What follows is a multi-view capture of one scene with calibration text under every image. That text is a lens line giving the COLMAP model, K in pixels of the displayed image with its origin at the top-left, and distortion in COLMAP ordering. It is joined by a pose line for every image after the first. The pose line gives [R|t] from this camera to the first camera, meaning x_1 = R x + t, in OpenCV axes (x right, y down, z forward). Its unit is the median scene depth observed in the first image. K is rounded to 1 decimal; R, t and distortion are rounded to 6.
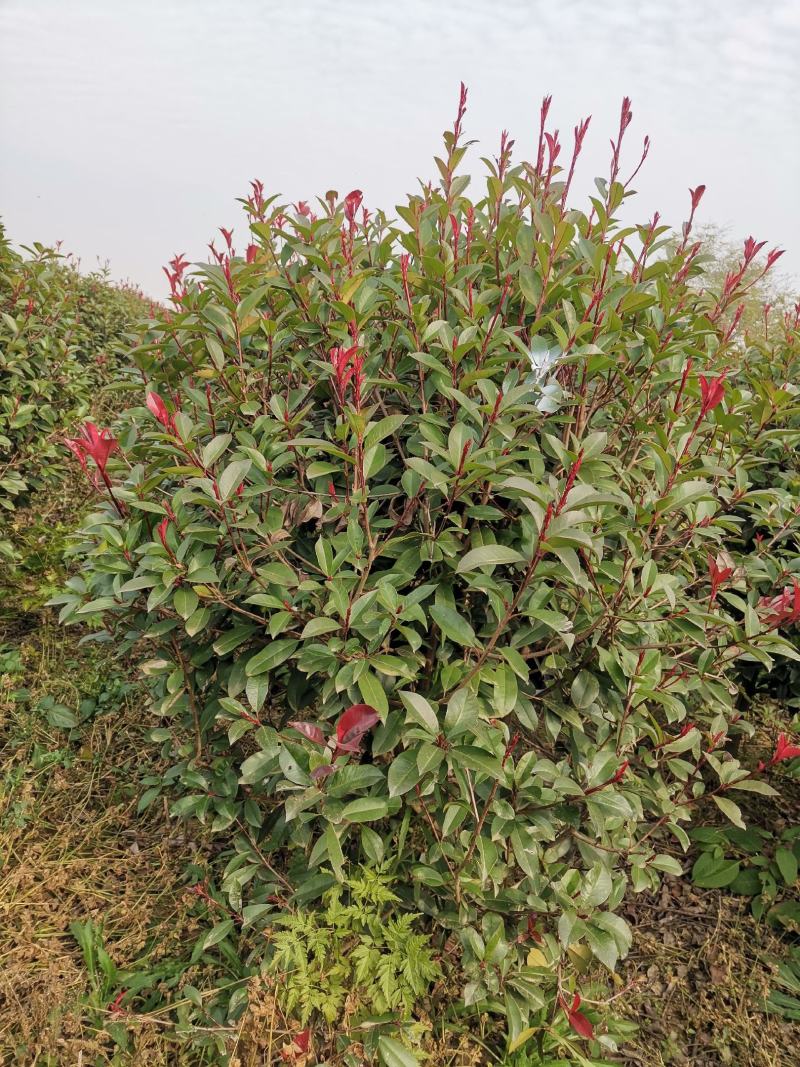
lens RADIAL K [[791.2, 0, 400.0], [0, 791.2, 533.5], [0, 0, 1]] dist [0.095663, -0.108788]
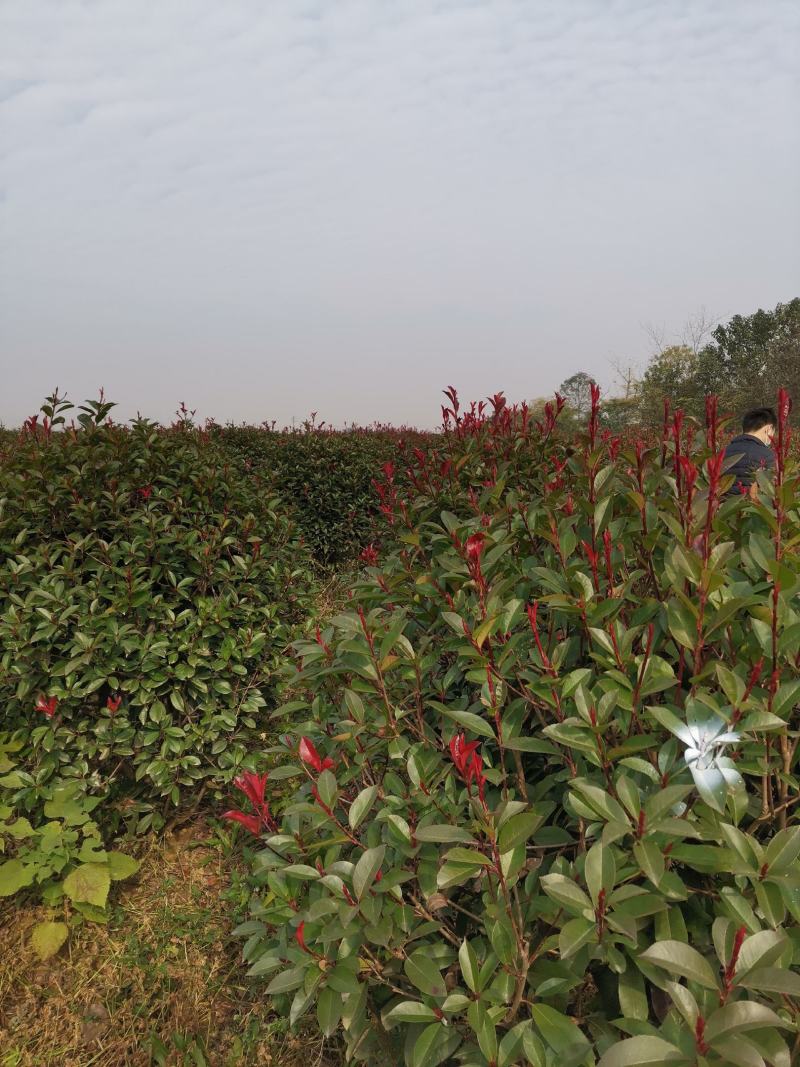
lens RADIAL K [[783.5, 0, 400.0], [0, 783.5, 533.5], [0, 0, 1]] dist [0.112373, -0.135361]
pose [[0.941854, -0.106913, -0.318559, 0.069338], [0.071327, 0.990040, -0.121384, -0.142214], [0.328364, 0.091604, 0.940099, 0.039952]]
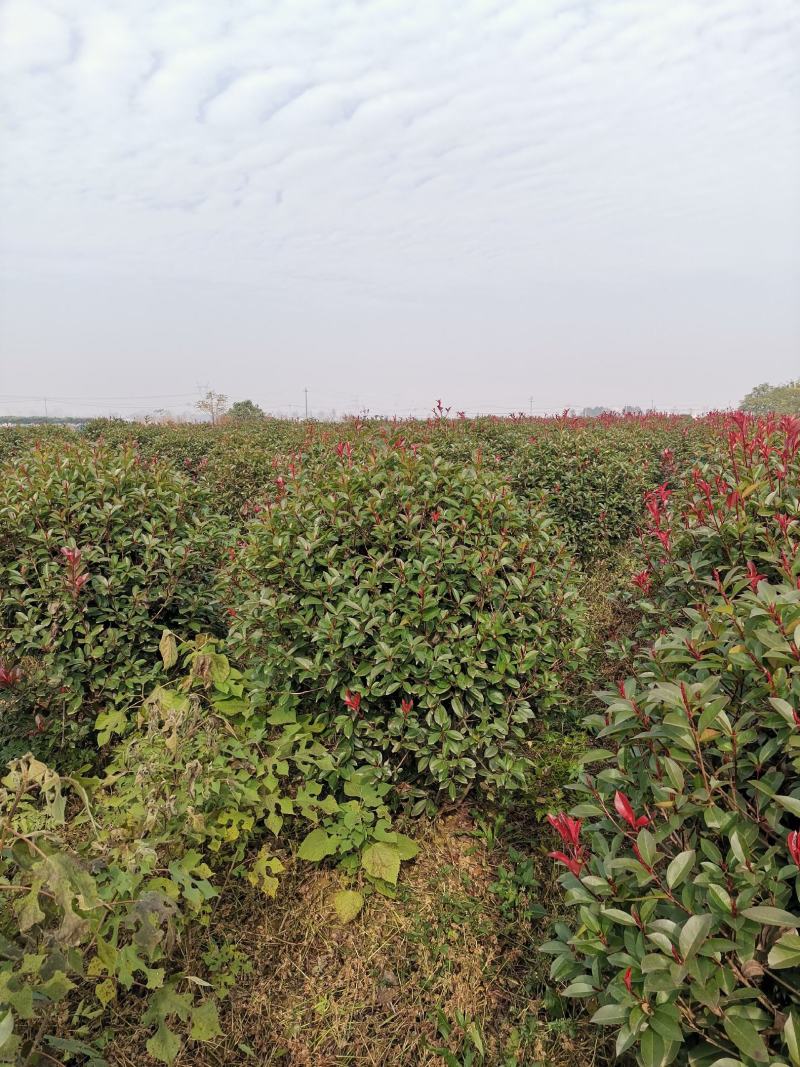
lens RADIAL K [[783.5, 0, 400.0], [0, 783.5, 533.5], [0, 0, 1]] dist [0.112373, -0.135361]
pose [[0.812399, -0.063652, -0.579618, 0.047538], [0.000982, 0.994172, -0.107801, -0.193528], [0.583101, 0.087008, 0.807727, -0.038191]]
